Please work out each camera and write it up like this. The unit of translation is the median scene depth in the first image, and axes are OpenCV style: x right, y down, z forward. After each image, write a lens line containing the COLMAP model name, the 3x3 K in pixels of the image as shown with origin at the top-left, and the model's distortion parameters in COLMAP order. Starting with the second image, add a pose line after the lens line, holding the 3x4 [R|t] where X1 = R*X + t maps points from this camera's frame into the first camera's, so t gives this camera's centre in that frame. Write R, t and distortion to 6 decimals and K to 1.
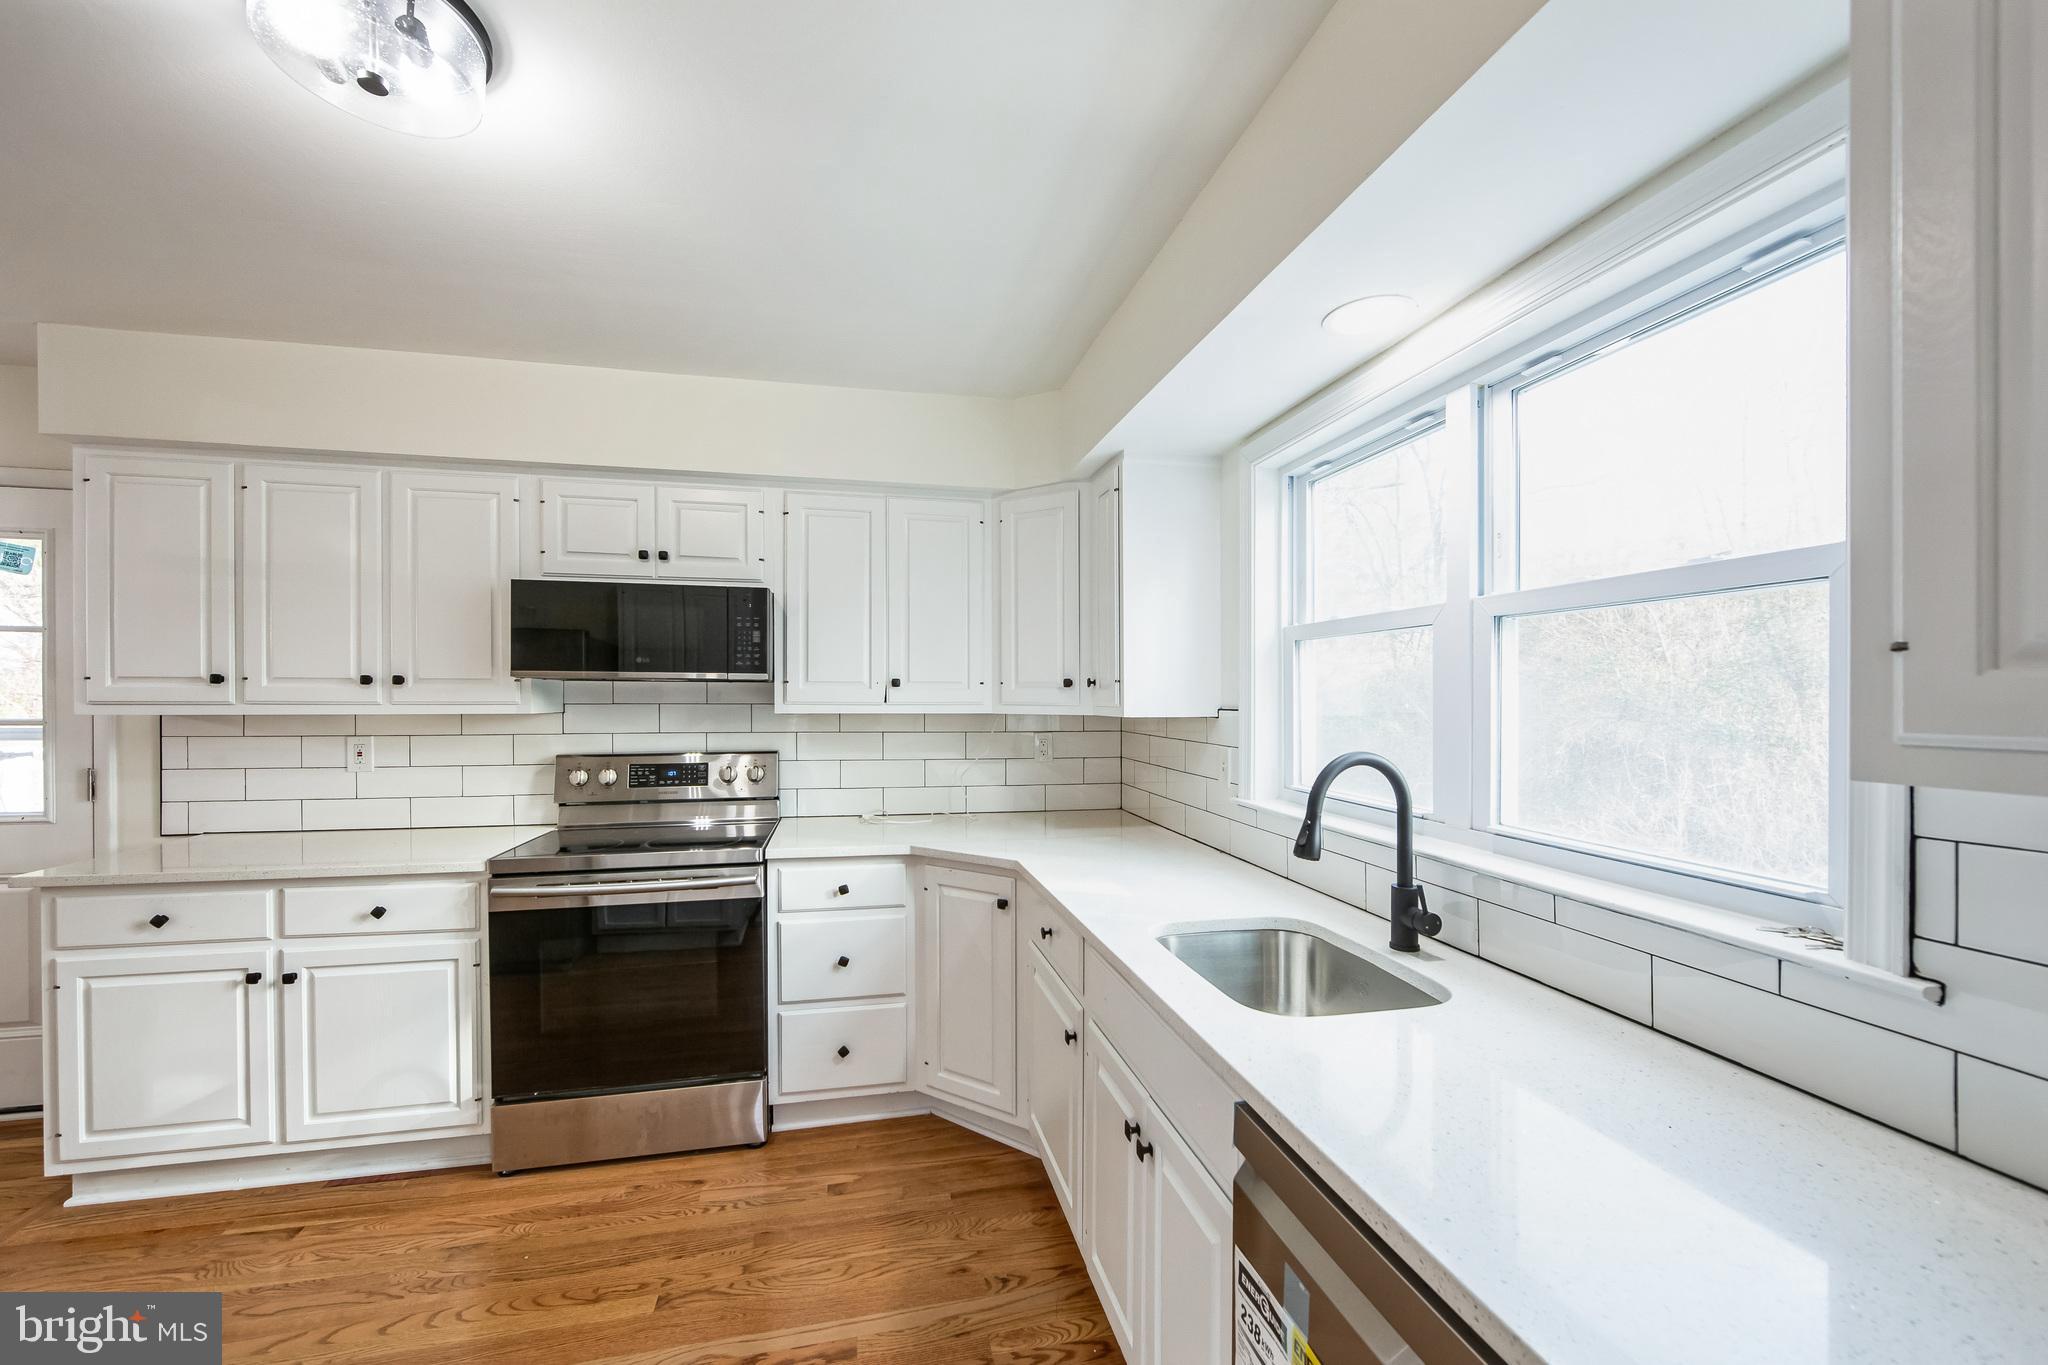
lens RADIAL K [[808.0, 0, 1027.9], [0, 808.0, 693.7], [0, 0, 1]] dist [-0.009493, 0.000804]
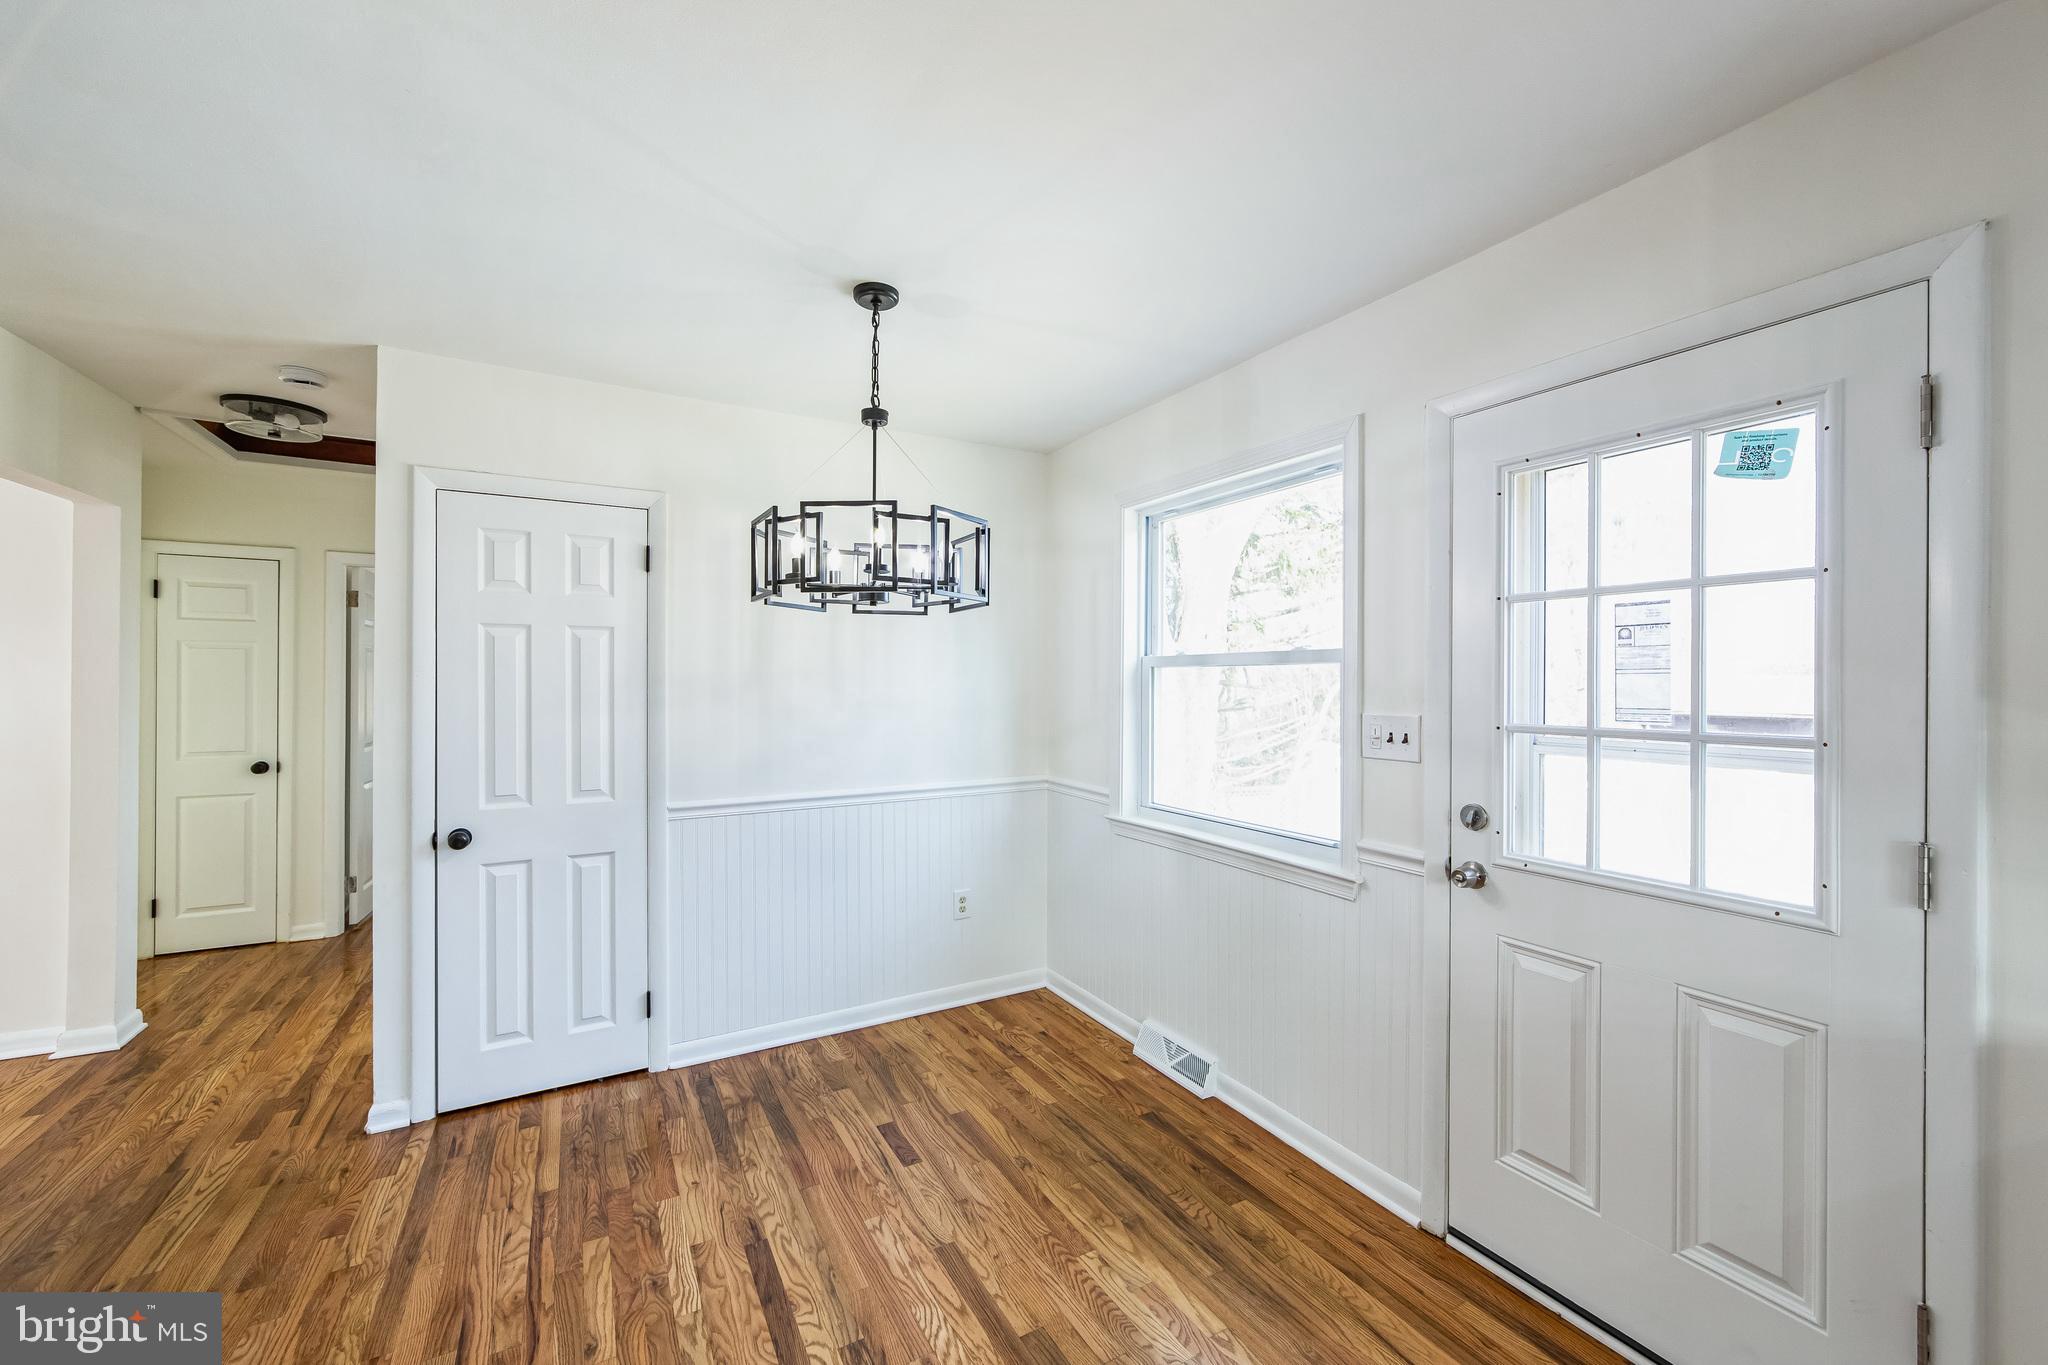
lens RADIAL K [[799.1, 0, 1027.7], [0, 799.1, 680.8], [0, 0, 1]] dist [-0.000879, 0.000027]
pose [[0.290337, -0.007930, -0.956892, -0.872953], [-0.000366, 0.999965, -0.008398, -0.002578], [0.956924, 0.002788, 0.290324, 0.330772]]
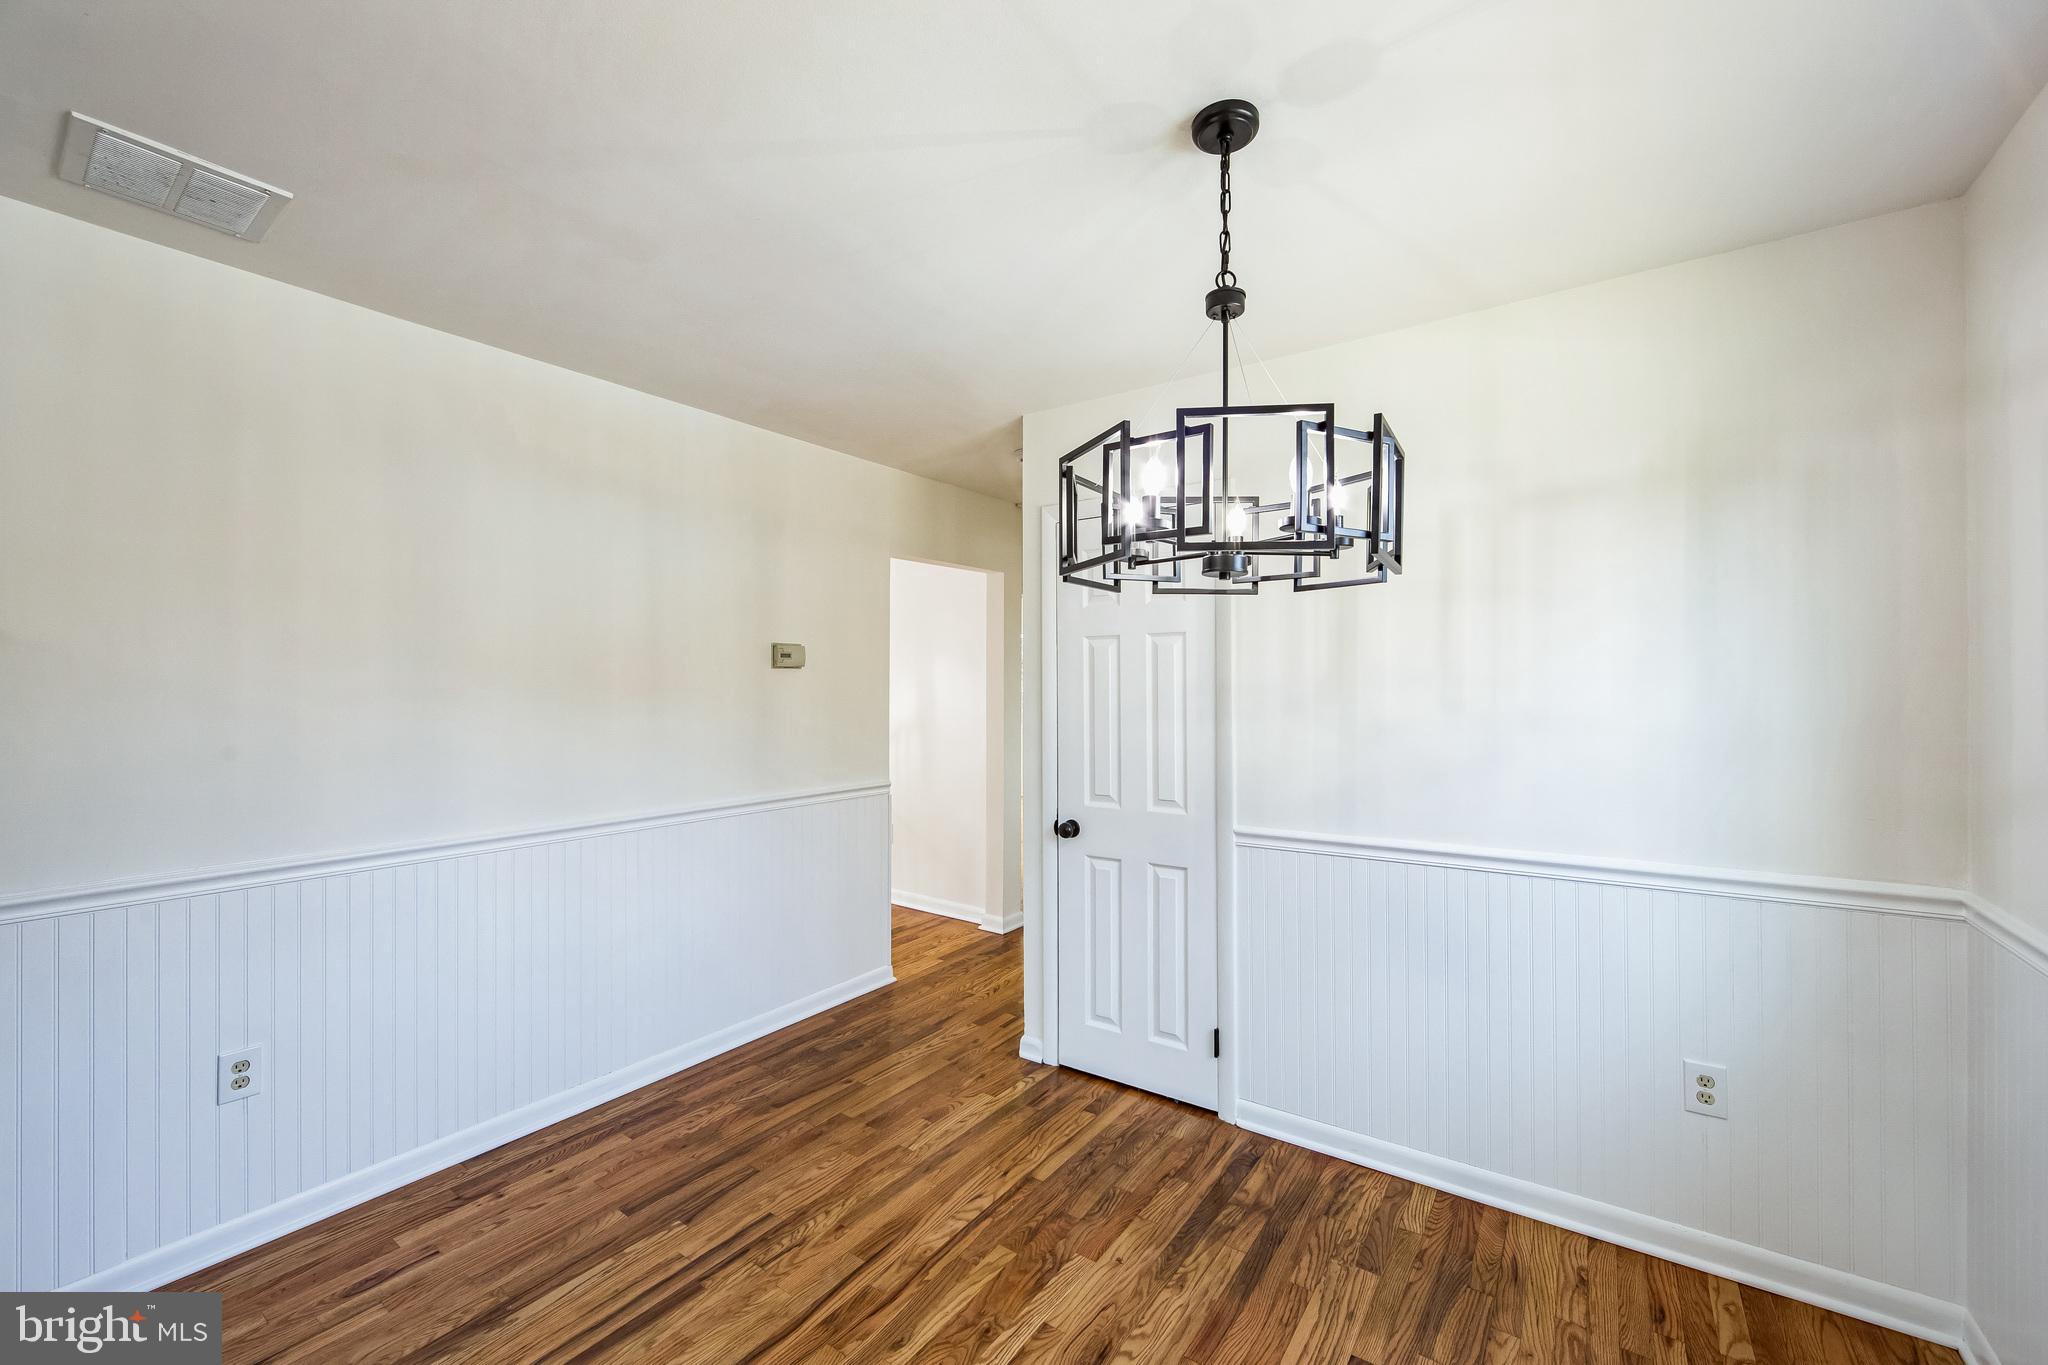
lens RADIAL K [[806.8, 0, 1026.1], [0, 806.8, 685.1], [0, 0, 1]] dist [-0.010149, 0.000356]
pose [[-0.739165, -0.005113, -0.673505, -1.218578], [-0.001151, 0.999979, -0.006327, -0.008468], [0.673523, -0.003901, -0.739156, 0.735911]]
